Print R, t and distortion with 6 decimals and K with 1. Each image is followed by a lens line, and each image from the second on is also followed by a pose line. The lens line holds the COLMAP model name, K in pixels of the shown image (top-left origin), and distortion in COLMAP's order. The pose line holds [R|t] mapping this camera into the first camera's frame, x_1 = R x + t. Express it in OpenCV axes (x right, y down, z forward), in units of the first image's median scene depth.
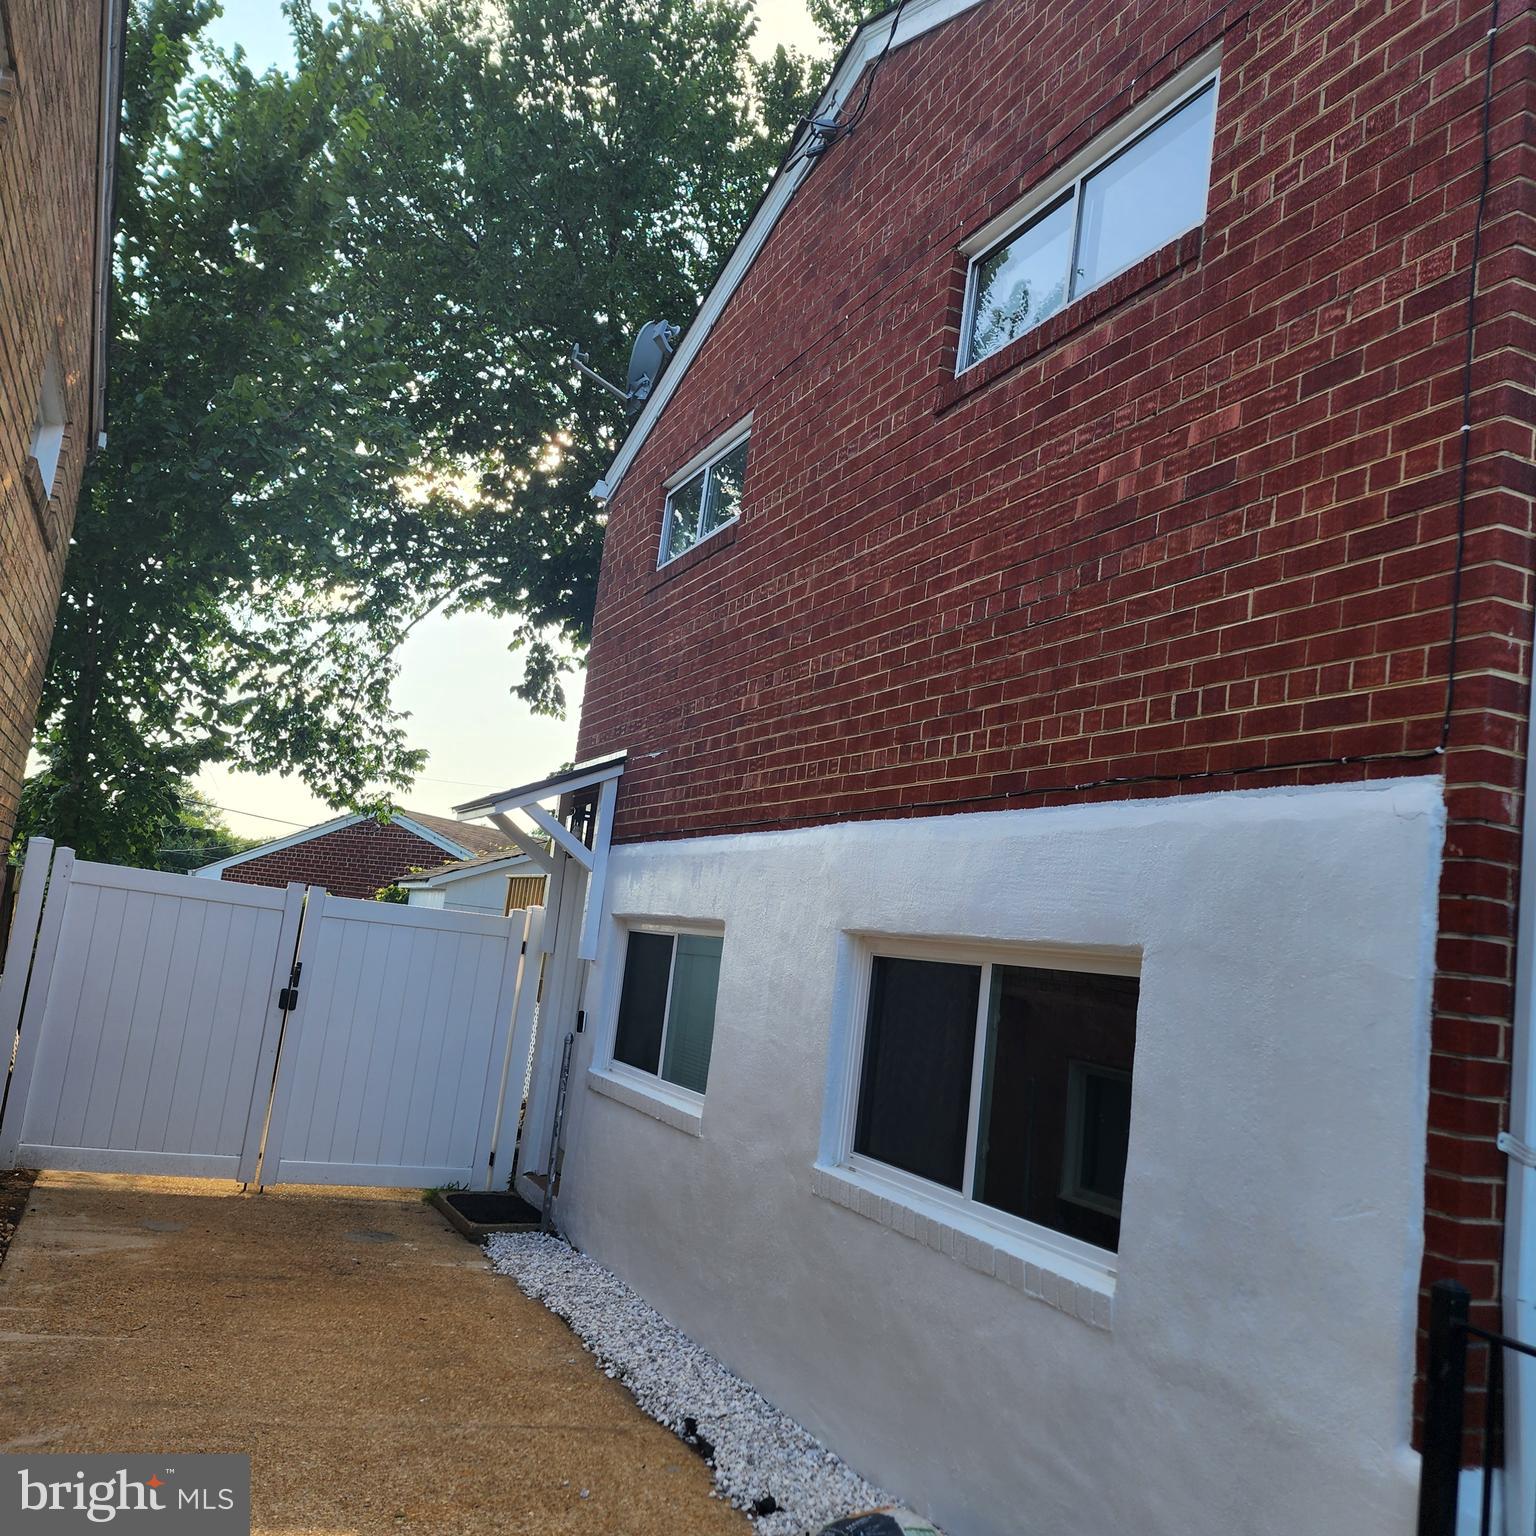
lens RADIAL K [[1363.8, 0, 759.4], [0, 1363.8, 773.1], [0, 0, 1]] dist [0.081876, -0.073825]
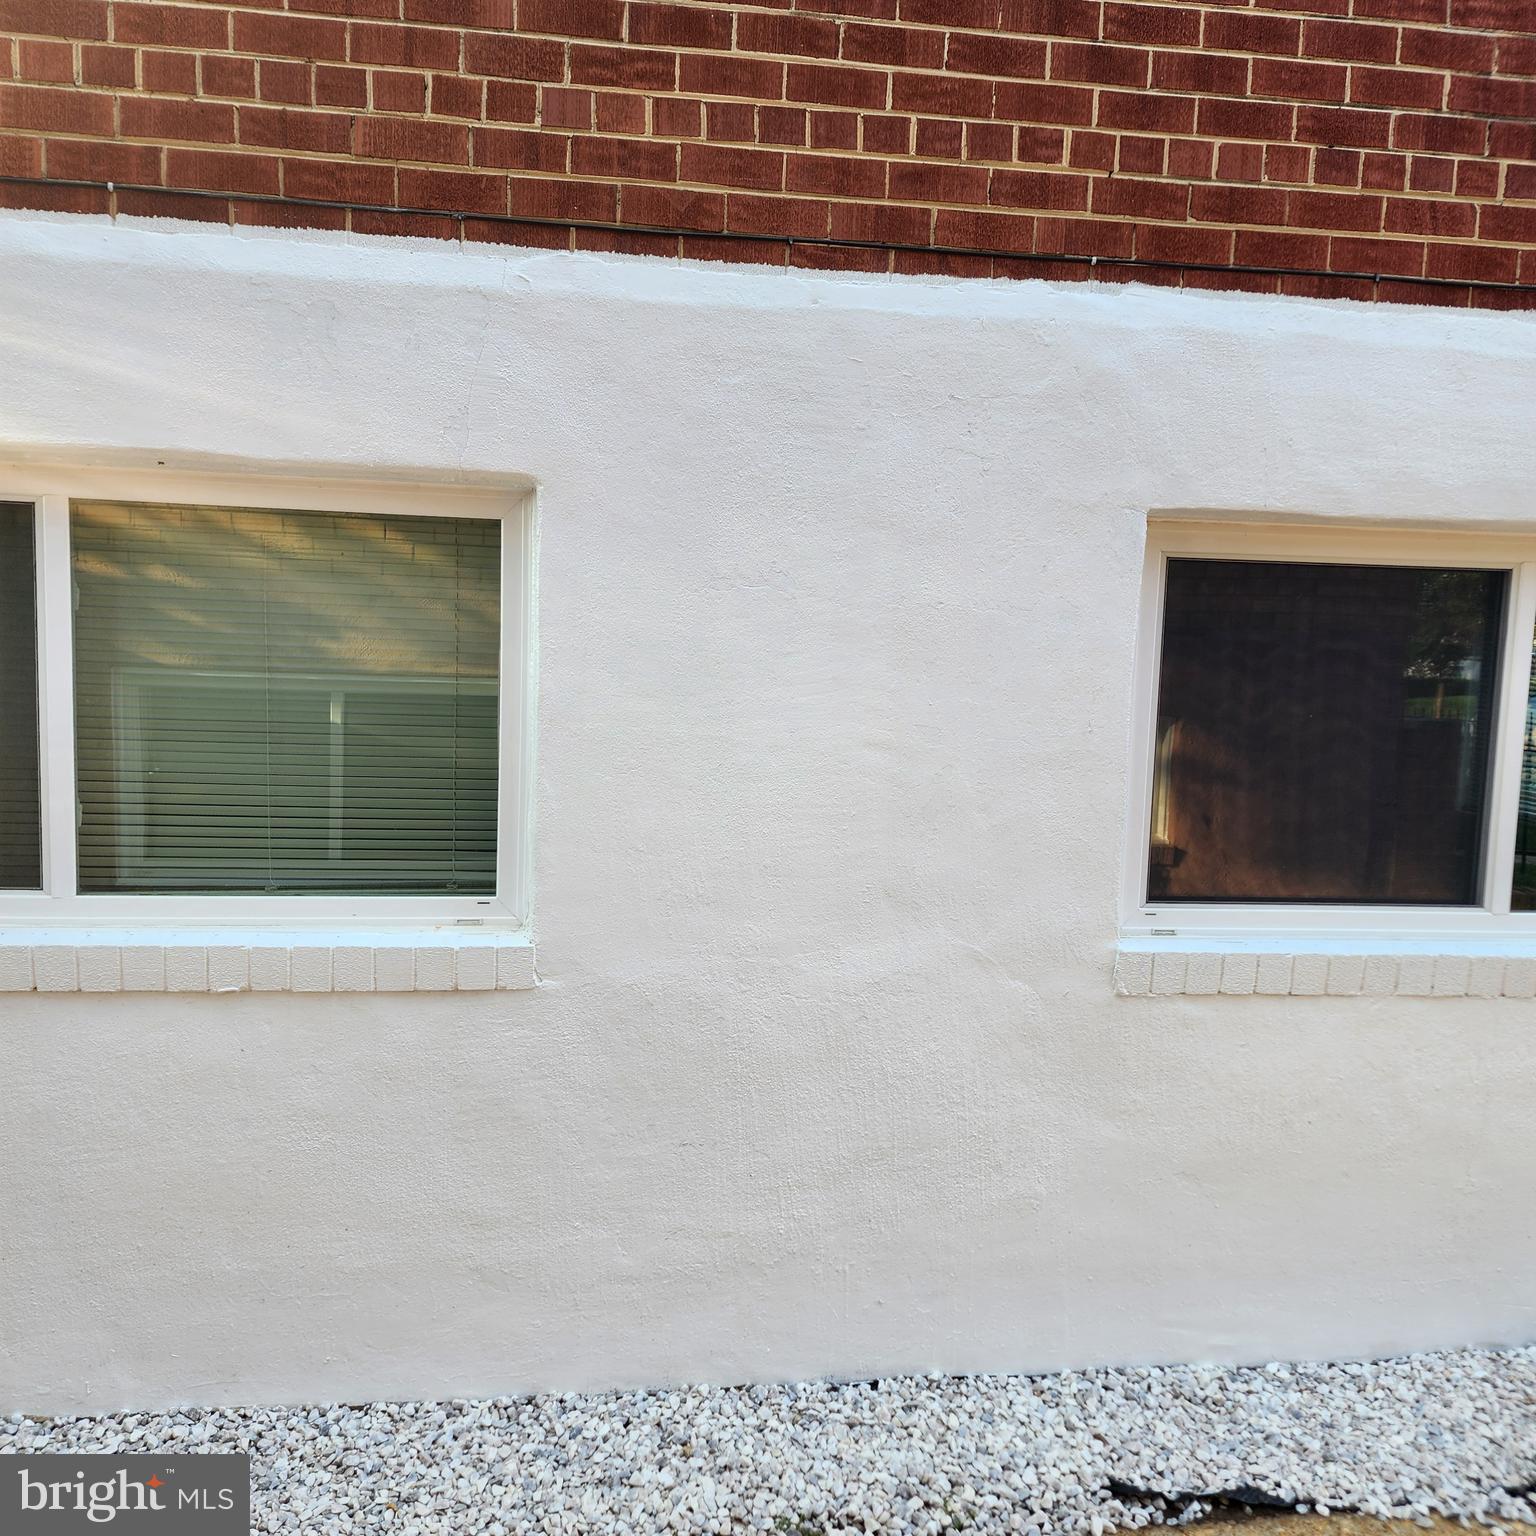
lens RADIAL K [[1291.9, 0, 768.4], [0, 1291.9, 682.7], [0, 0, 1]] dist [0.027746, -0.004505]
pose [[0.302070, -0.188924, 0.934377, -0.454217], [-0.132917, 0.962244, 0.237529, 0.084449], [-0.943974, -0.195945, 0.265554, 1.014572]]
